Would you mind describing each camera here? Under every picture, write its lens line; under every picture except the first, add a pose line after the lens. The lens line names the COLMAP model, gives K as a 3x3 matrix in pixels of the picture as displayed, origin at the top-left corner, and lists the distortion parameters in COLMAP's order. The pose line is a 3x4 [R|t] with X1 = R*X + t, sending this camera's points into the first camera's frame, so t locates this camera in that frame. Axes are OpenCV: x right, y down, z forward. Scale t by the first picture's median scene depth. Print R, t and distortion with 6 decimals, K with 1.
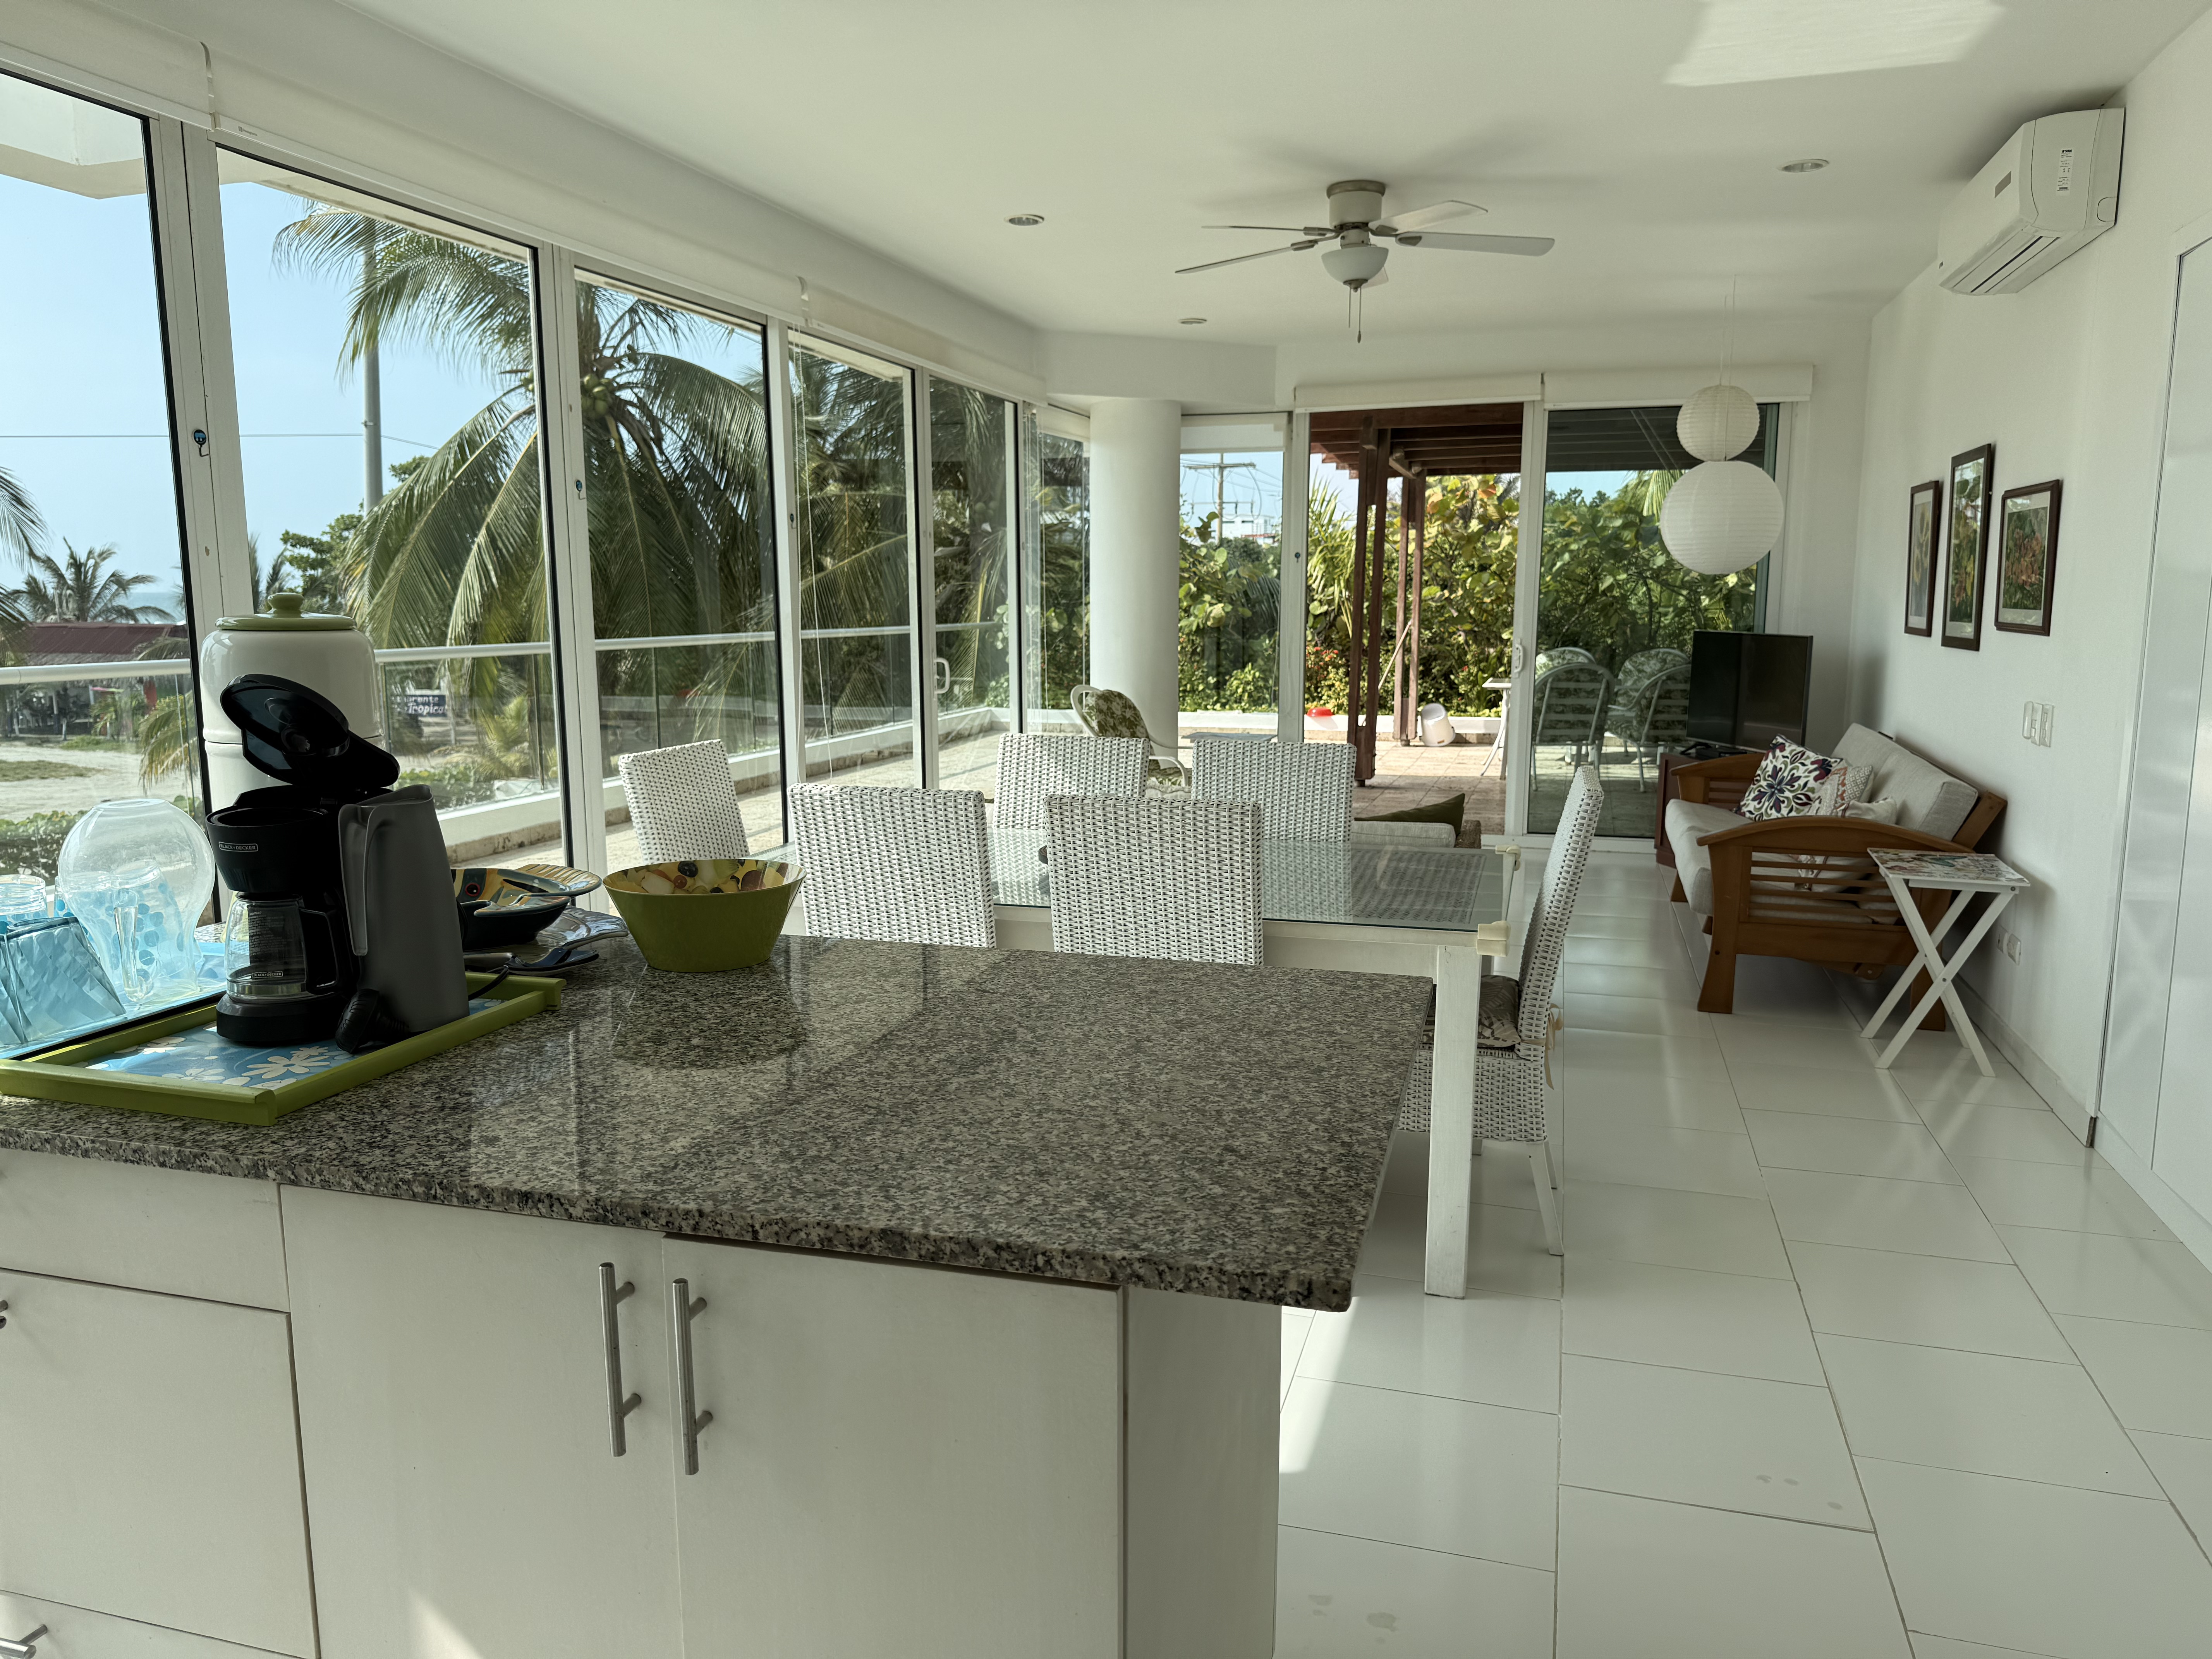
lens RADIAL K [[1581.3, 0, 1136.7], [0, 1581.3, 848.7], [0, 0, 1]] dist [0.061017, -0.079596]
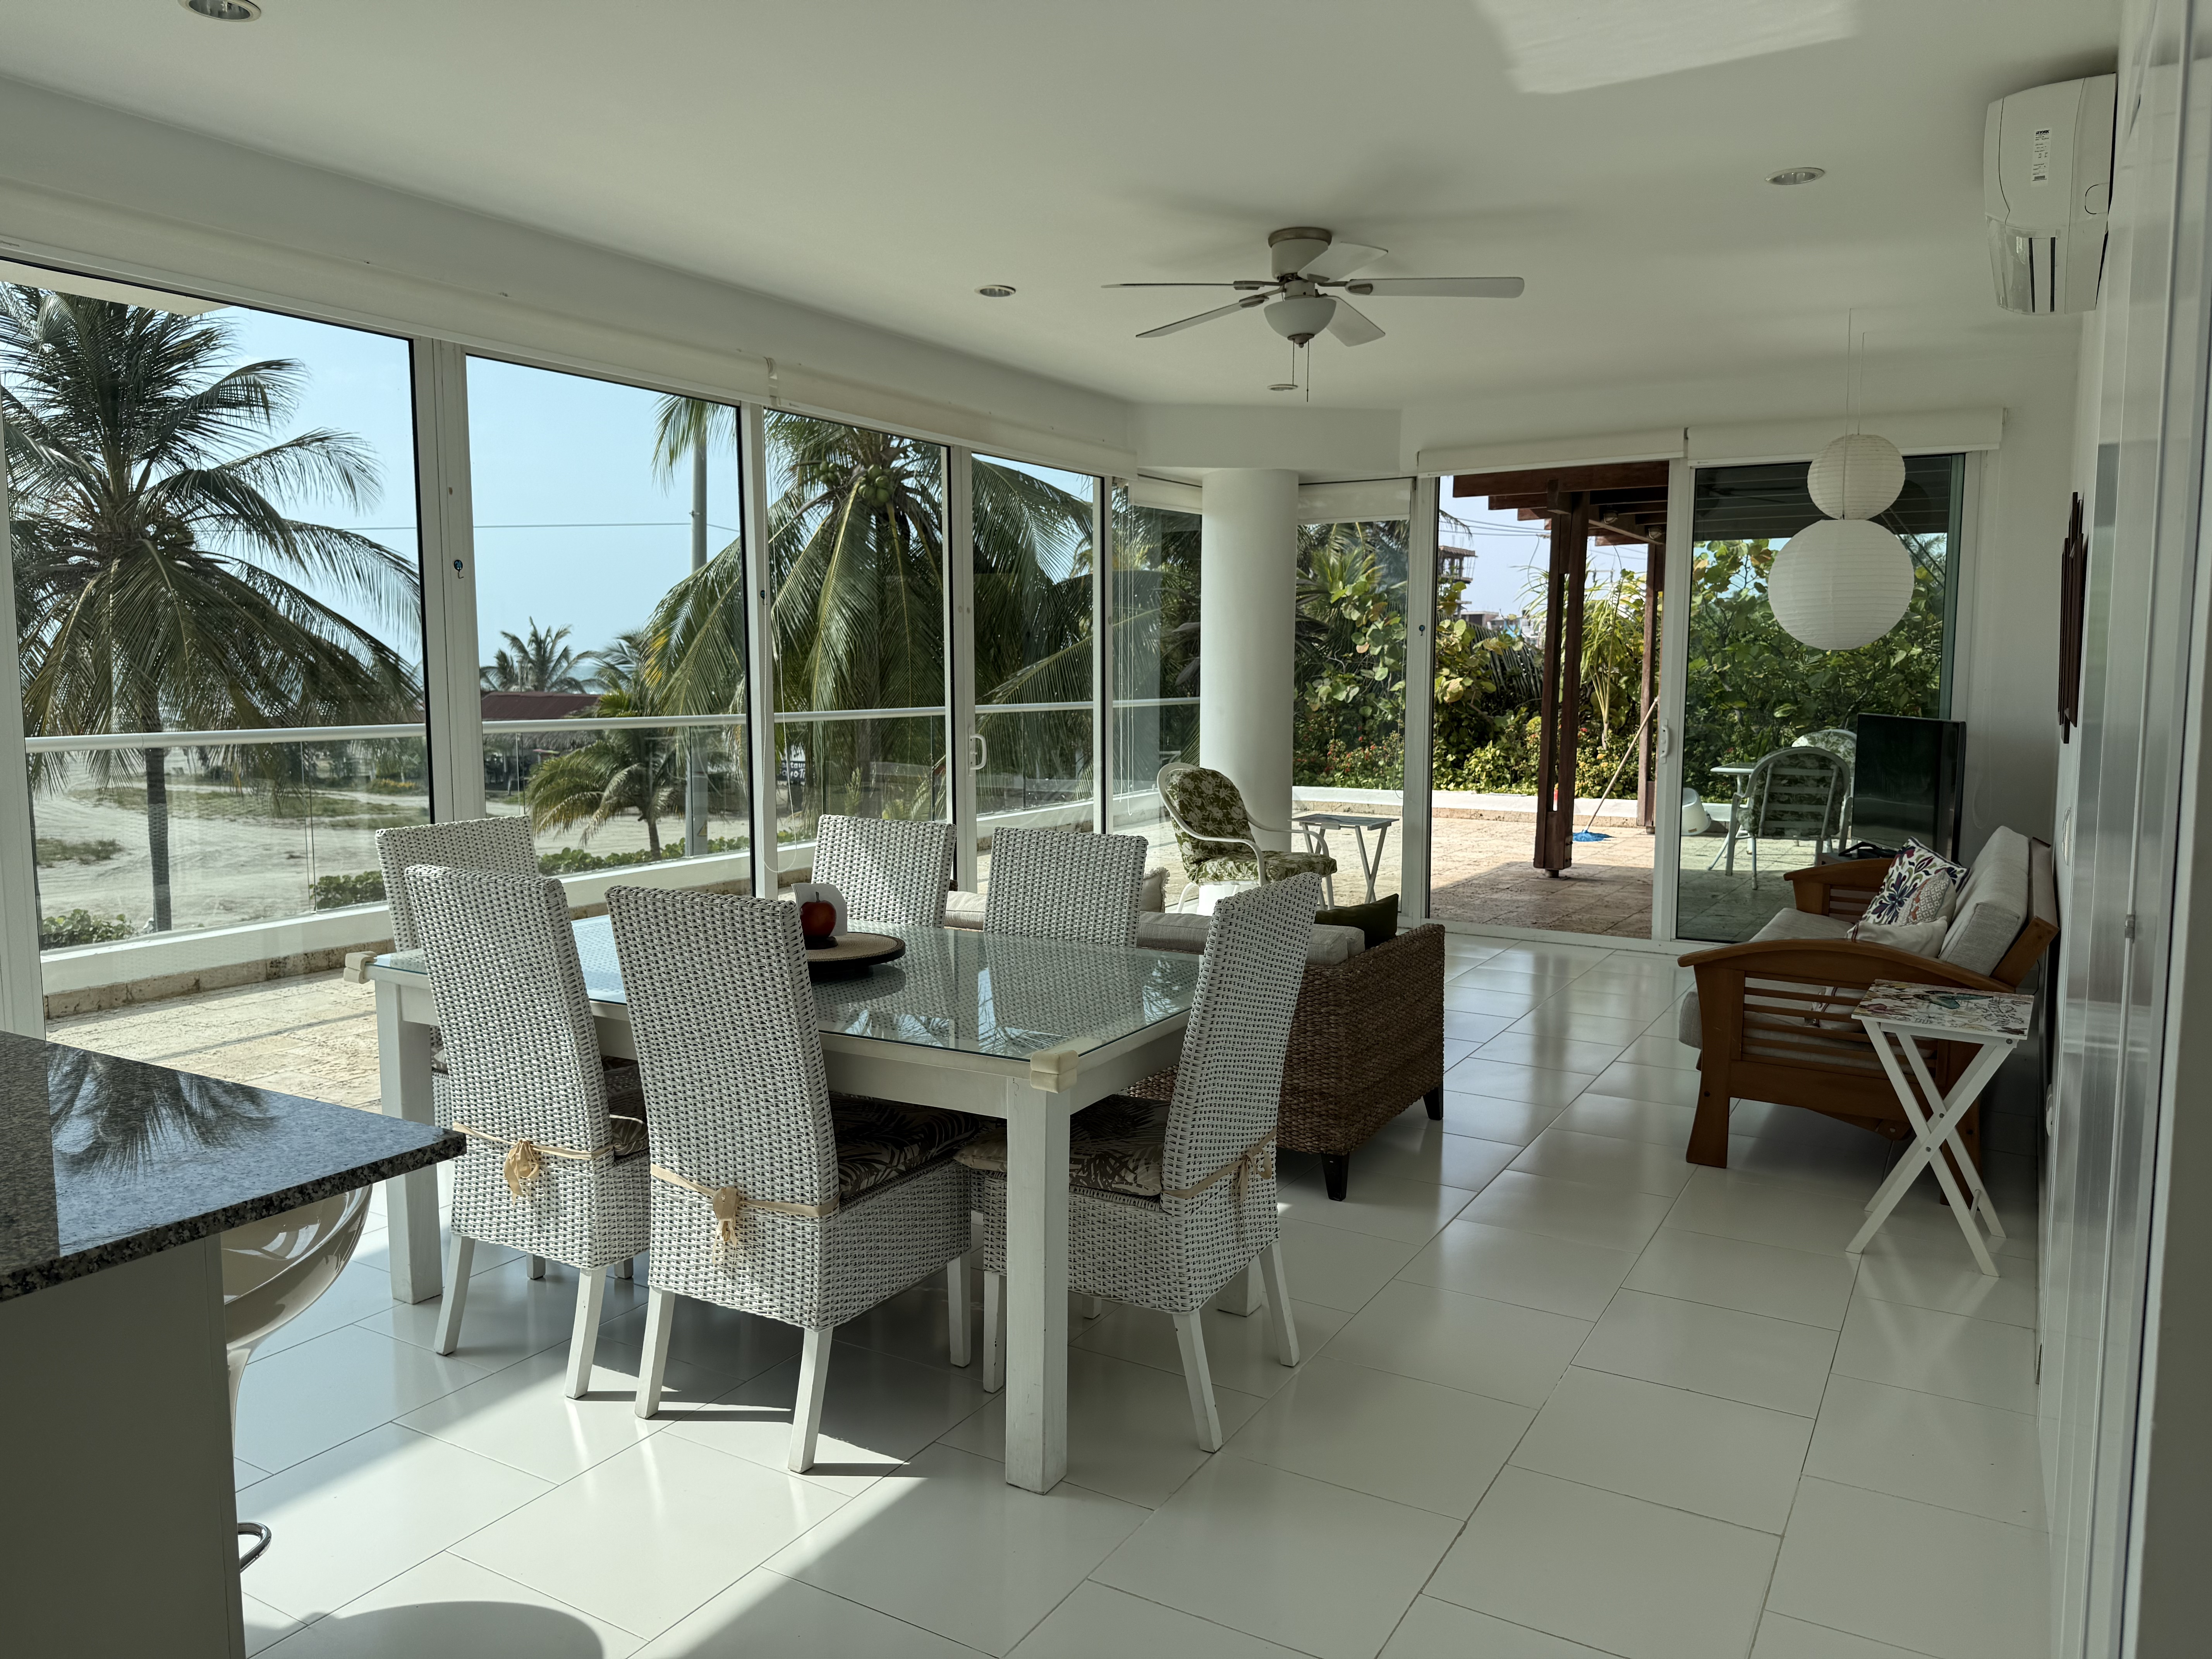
lens RADIAL K [[1581.3, 0, 1091.6], [0, 1581.3, 833.5], [0, 0, 1]] dist [0.061017, -0.079596]
pose [[0.968397, 0.028331, -0.247801, 0.149646], [-0.041934, 0.997879, -0.049789, -0.009933], [0.245865, 0.058607, 0.967531, 0.054646]]
